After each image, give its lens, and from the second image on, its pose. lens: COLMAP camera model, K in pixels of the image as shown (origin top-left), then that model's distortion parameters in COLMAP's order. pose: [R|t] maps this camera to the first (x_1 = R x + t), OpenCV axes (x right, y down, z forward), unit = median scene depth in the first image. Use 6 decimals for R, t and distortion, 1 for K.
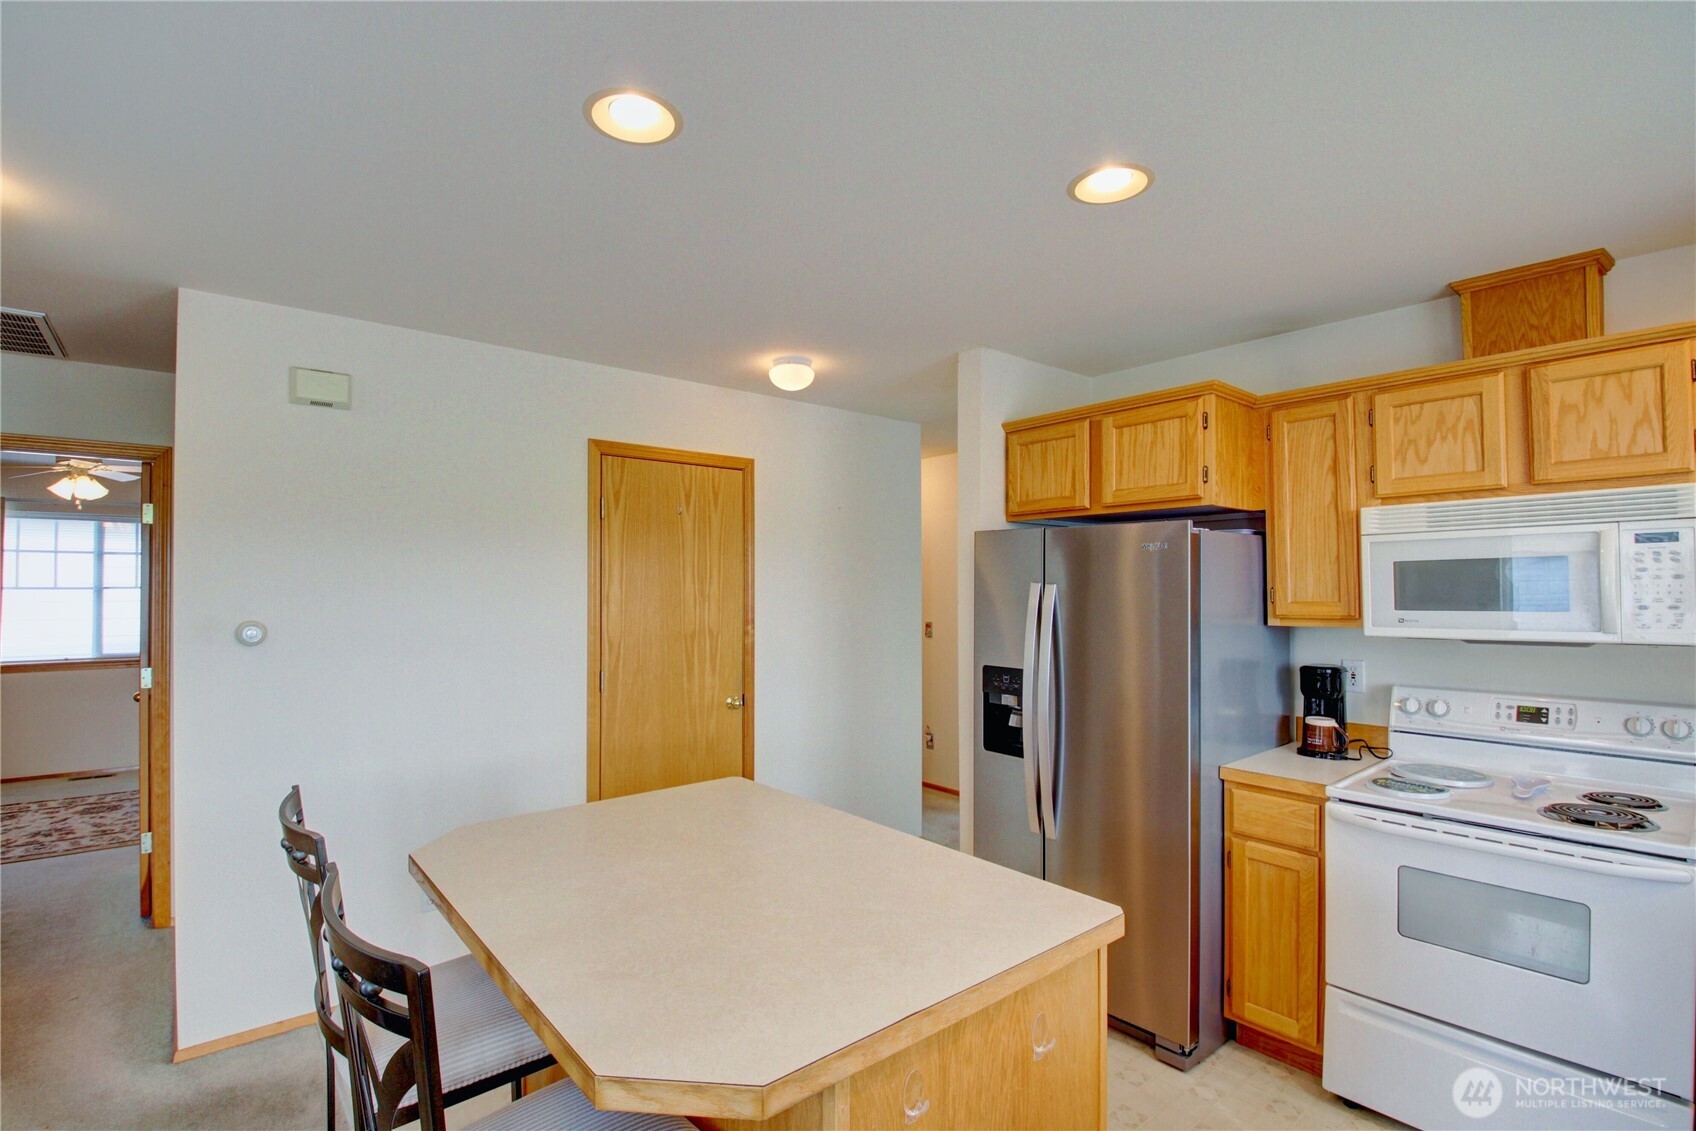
lens RADIAL K [[782.2, 0, 838.9], [0, 782.2, 576.8], [0, 0, 1]] dist [0.010033, -0.024878]
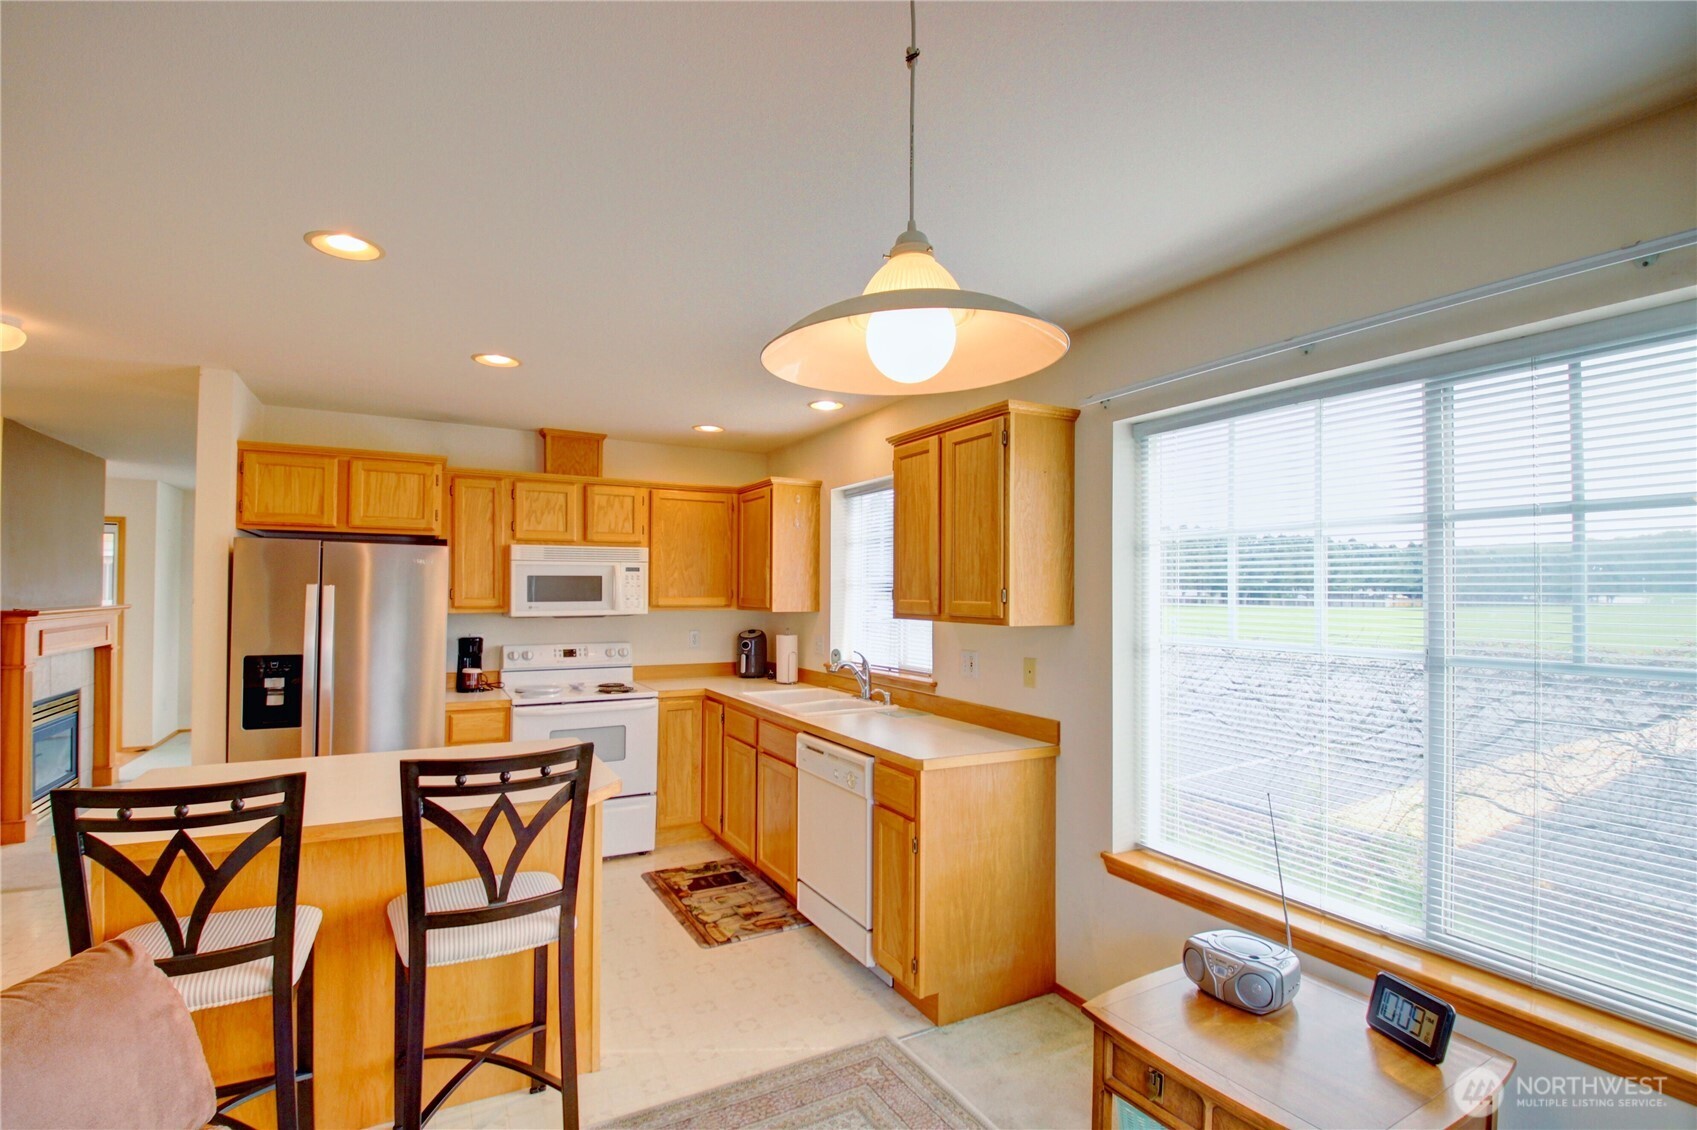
lens RADIAL K [[788.8, 0, 842.8], [0, 788.8, 575.7], [0, 0, 1]] dist [0.022571, -0.036203]
pose [[0.194457, 0.022485, 0.980653, -0.884835], [-0.020329, 0.999615, -0.018888, 0.000944], [-0.980700, -0.016263, 0.194839, -0.086185]]
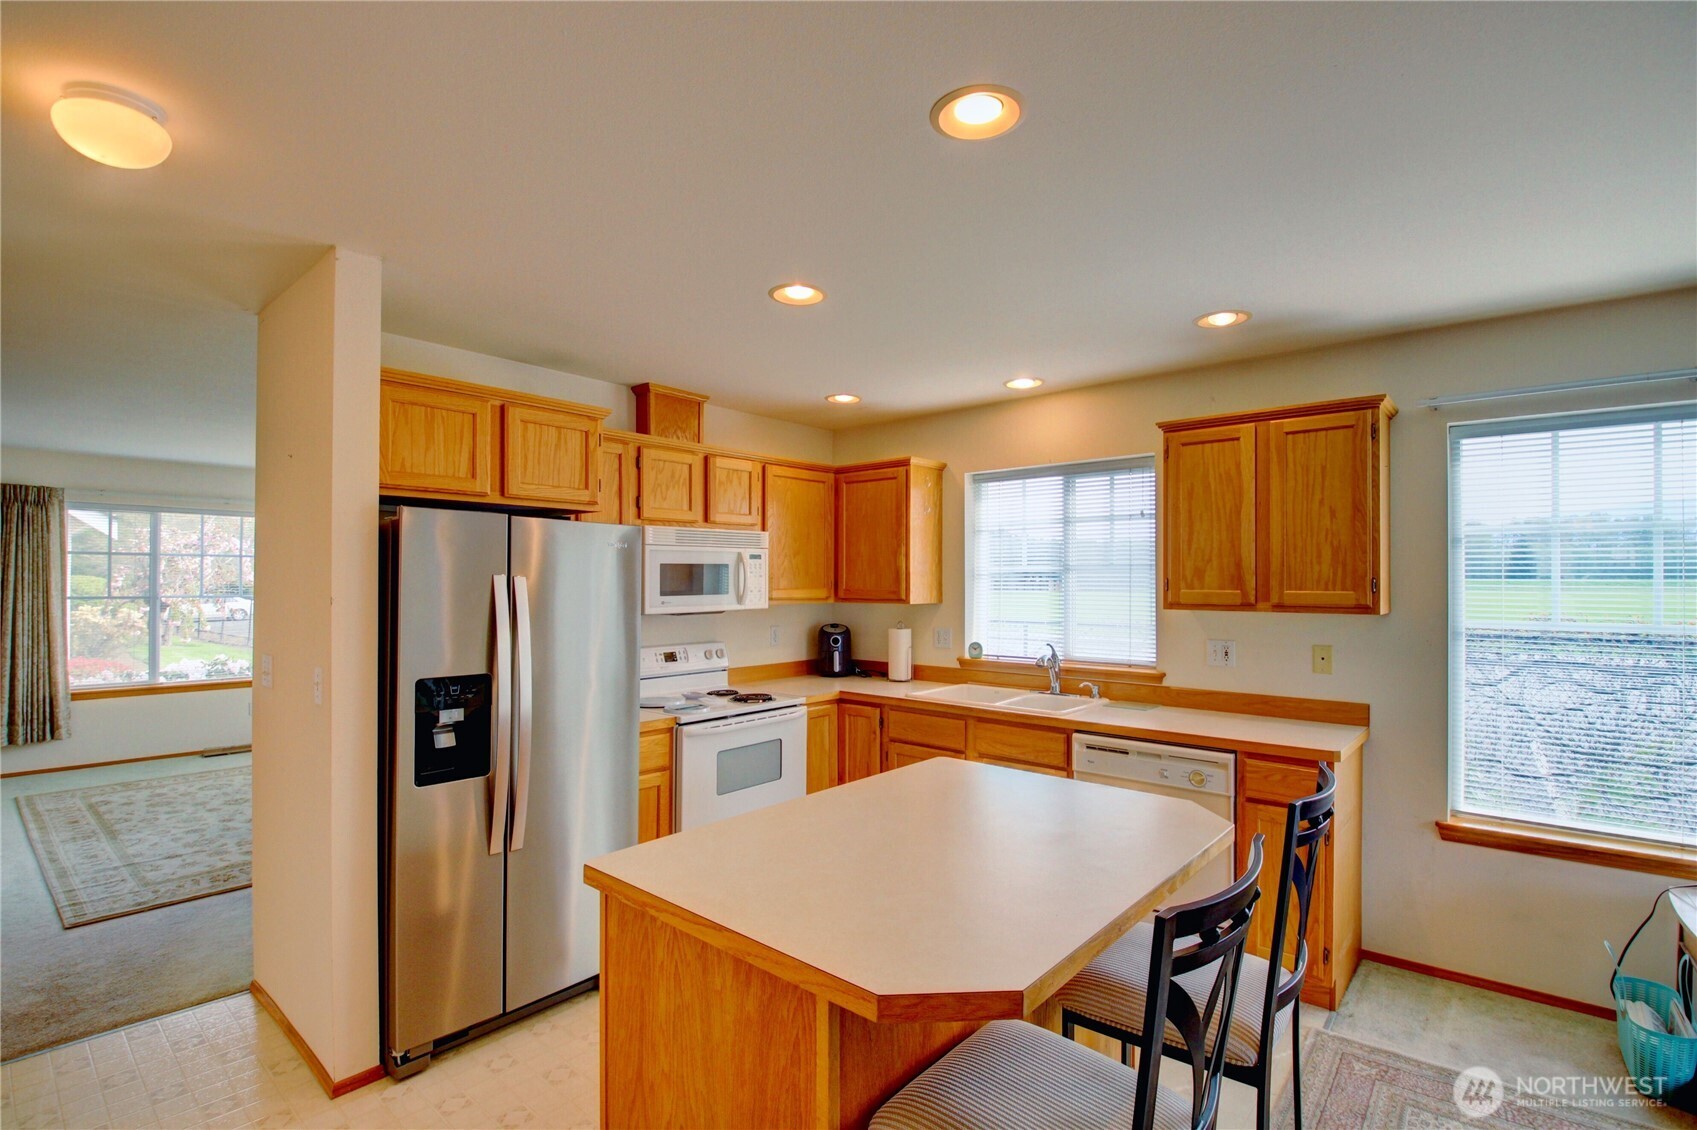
lens RADIAL K [[782.6, 0, 839.4], [0, 782.6, 576.4], [0, 0, 1]] dist [0.010033, -0.024878]
pose [[-0.156067, 0.007242, 0.987720, -0.749390], [-0.015520, 0.999832, -0.009783, 0.012997], [-0.987625, -0.016856, -0.155928, 0.807471]]
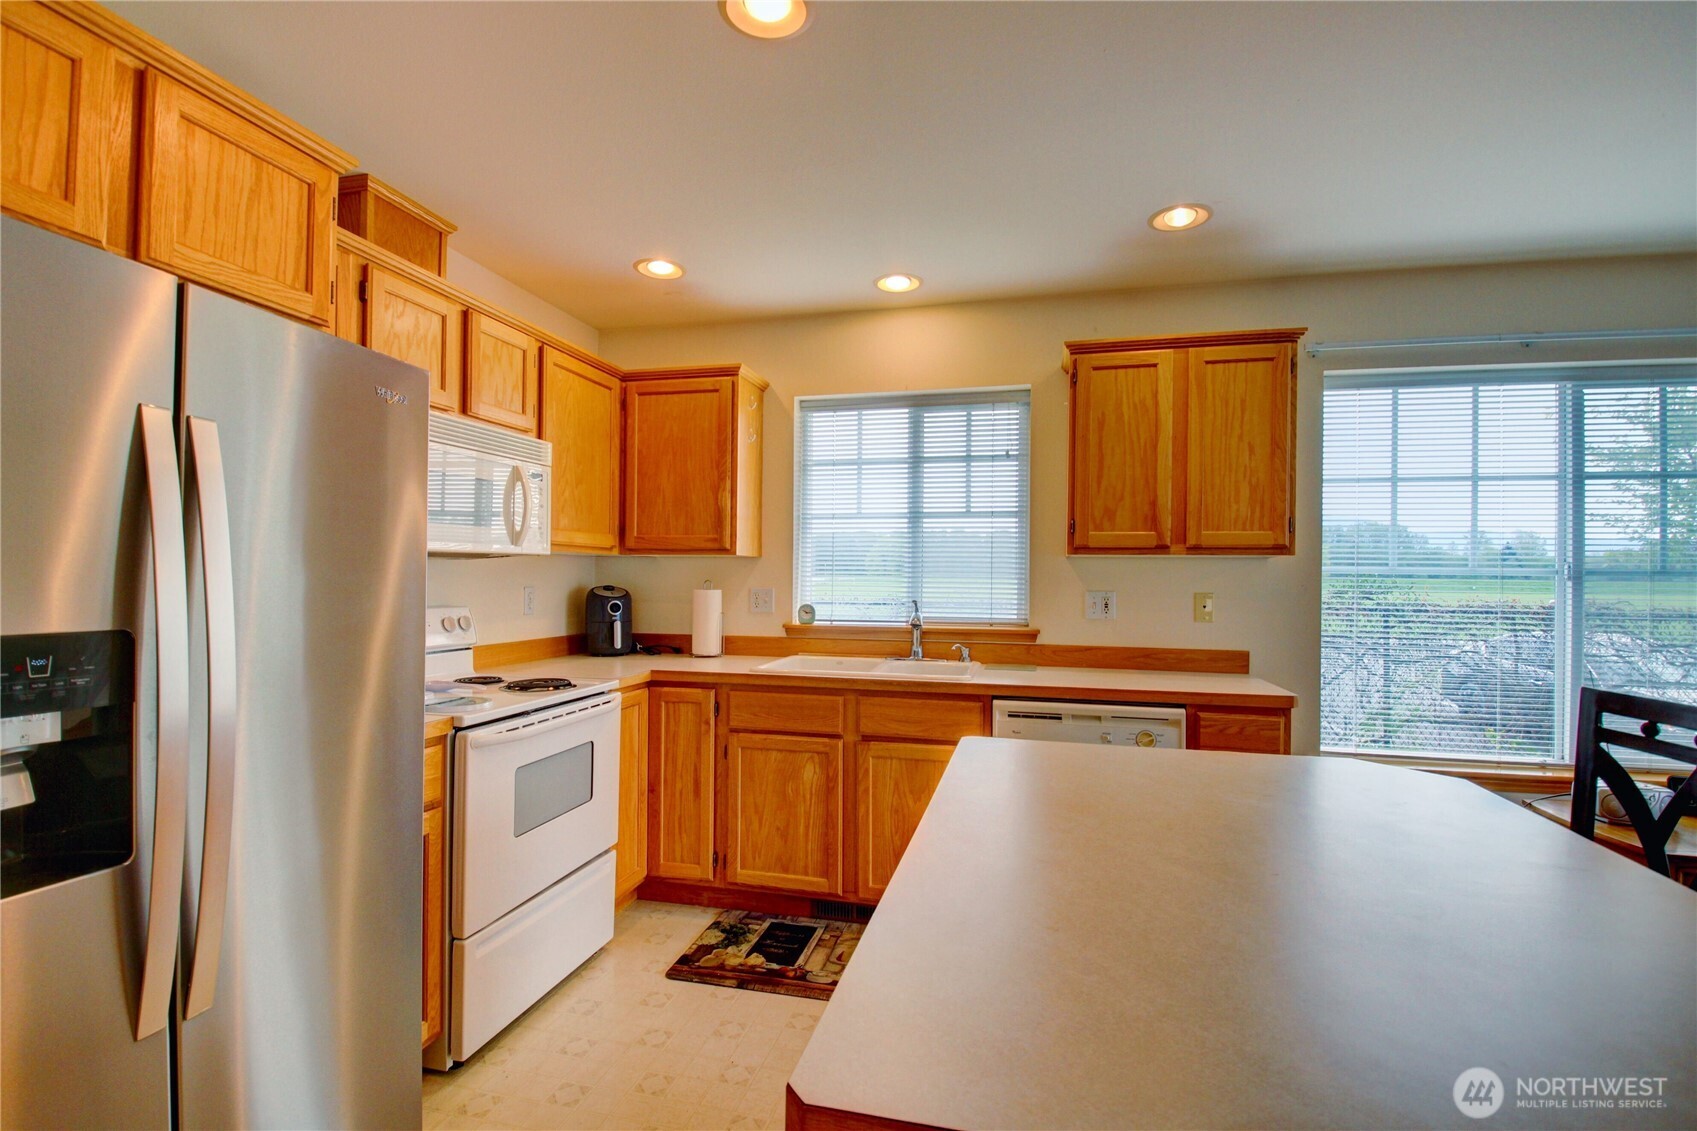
lens RADIAL K [[788.8, 0, 842.8], [0, 788.8, 576.2], [0, 0, 1]] dist [0.022571, -0.036203]
pose [[-0.593321, -0.002456, 0.804962, -0.295094], [-0.020412, 0.999720, -0.011995, 0.097641], [-0.804707, -0.023548, -0.593205, 1.020673]]
